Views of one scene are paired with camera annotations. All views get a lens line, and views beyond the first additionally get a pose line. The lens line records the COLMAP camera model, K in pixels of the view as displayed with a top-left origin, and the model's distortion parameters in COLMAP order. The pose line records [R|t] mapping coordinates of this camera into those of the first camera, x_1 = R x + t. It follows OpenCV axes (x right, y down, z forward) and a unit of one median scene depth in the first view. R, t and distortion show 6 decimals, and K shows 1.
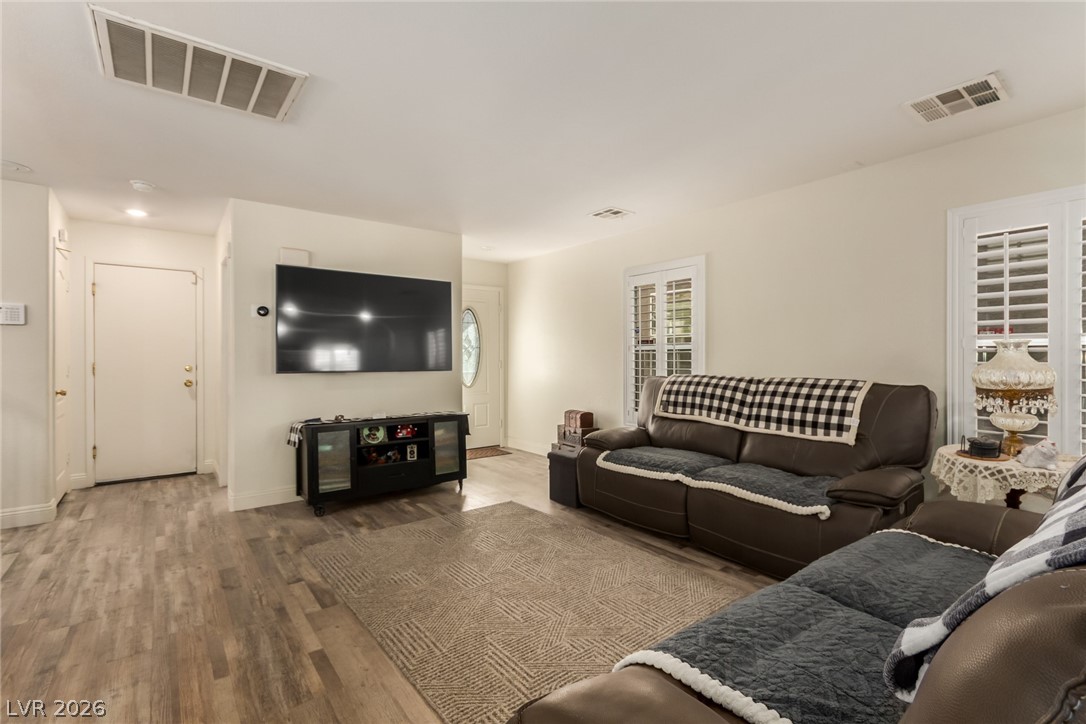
lens RADIAL K [[503.6, 0, 540.7], [0, 503.6, 360.7], [0, 0, 1]] dist [0.004114, 0.001504]
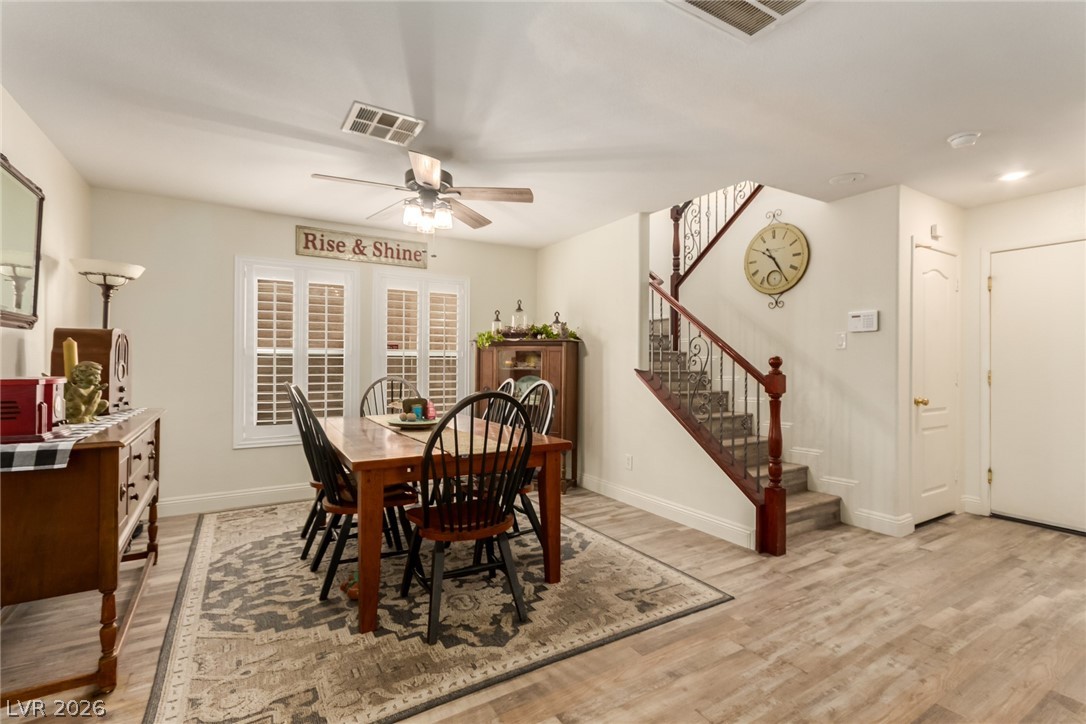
lens RADIAL K [[503.6, 0, 550.1], [0, 503.6, 357.2], [0, 0, 1]] dist [0.004114, 0.001504]
pose [[-0.082514, -0.009115, -0.996548, 0.025363], [-0.007999, 0.999932, -0.008484, -0.004951], [0.996558, 0.007271, -0.082581, 0.411636]]
